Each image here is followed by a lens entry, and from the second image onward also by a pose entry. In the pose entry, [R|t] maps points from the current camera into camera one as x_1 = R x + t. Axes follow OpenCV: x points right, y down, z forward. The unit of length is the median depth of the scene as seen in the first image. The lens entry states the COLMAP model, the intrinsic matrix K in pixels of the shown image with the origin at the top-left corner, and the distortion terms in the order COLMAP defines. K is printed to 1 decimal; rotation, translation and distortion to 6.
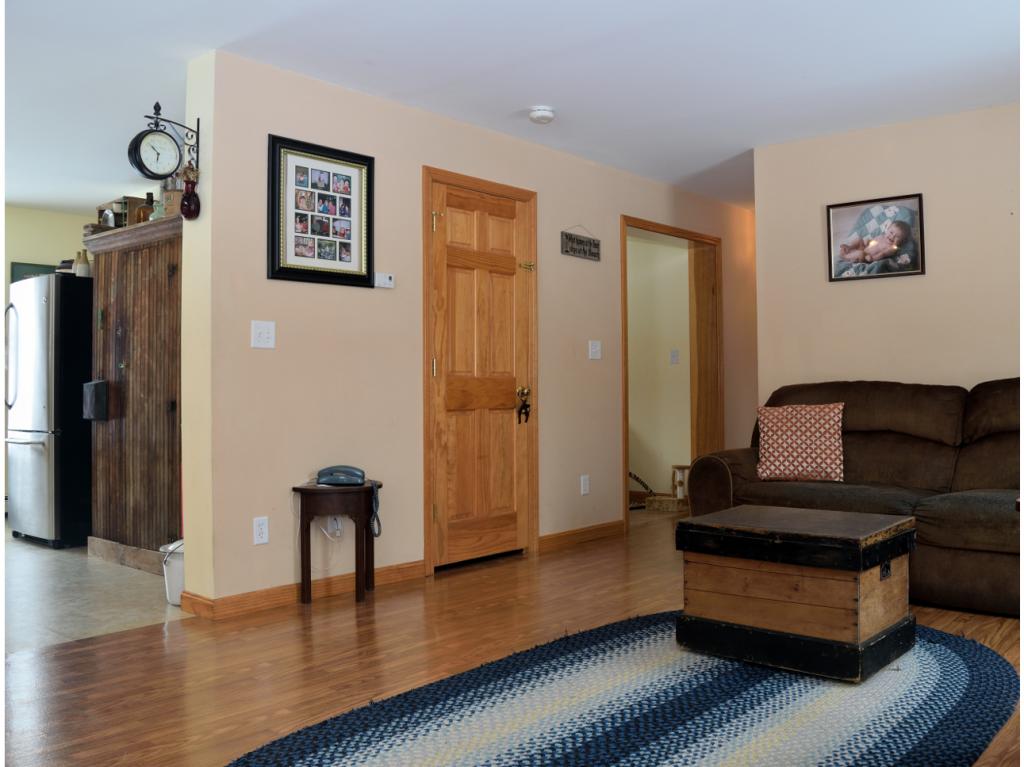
lens RADIAL K [[891.3, 0, 512.1], [0, 891.3, 382.2], [0, 0, 1]] dist [-0.081784, -0.001795]
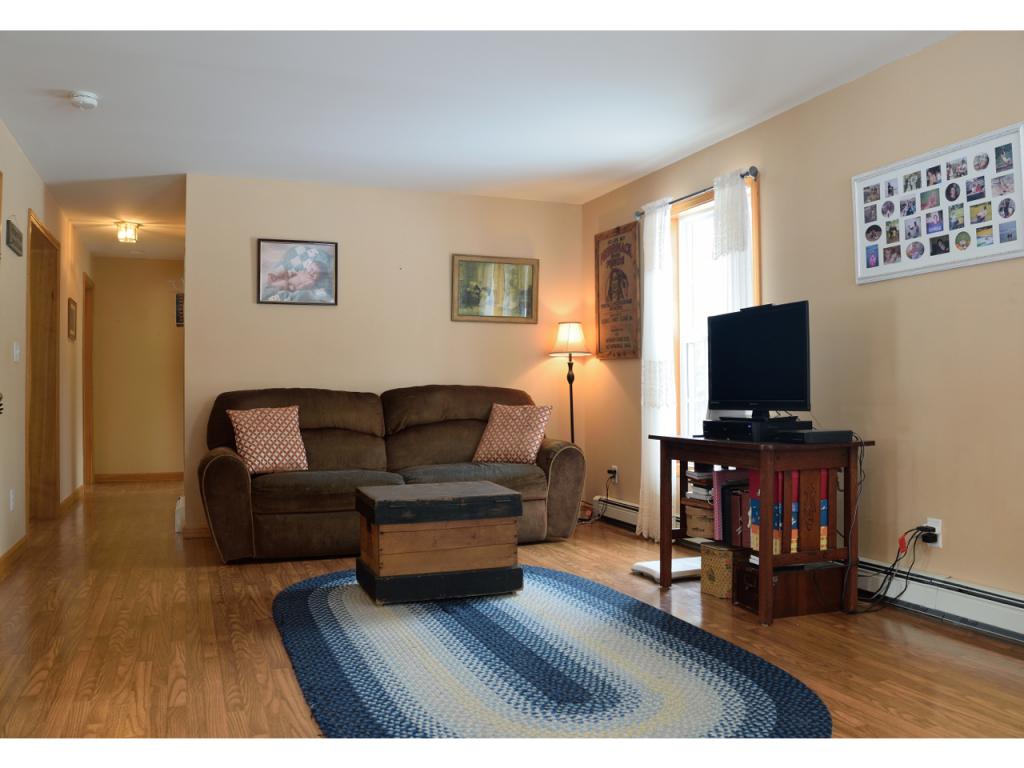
lens RADIAL K [[822.8, 0, 511.1], [0, 822.8, 385.9], [0, 0, 1]] dist [-0.043861, -0.022115]
pose [[0.506359, 0.008980, 0.862276, -0.457237], [-0.002897, 0.999958, -0.008713, 0.004779], [-0.862318, 0.001914, 0.506364, 0.174082]]
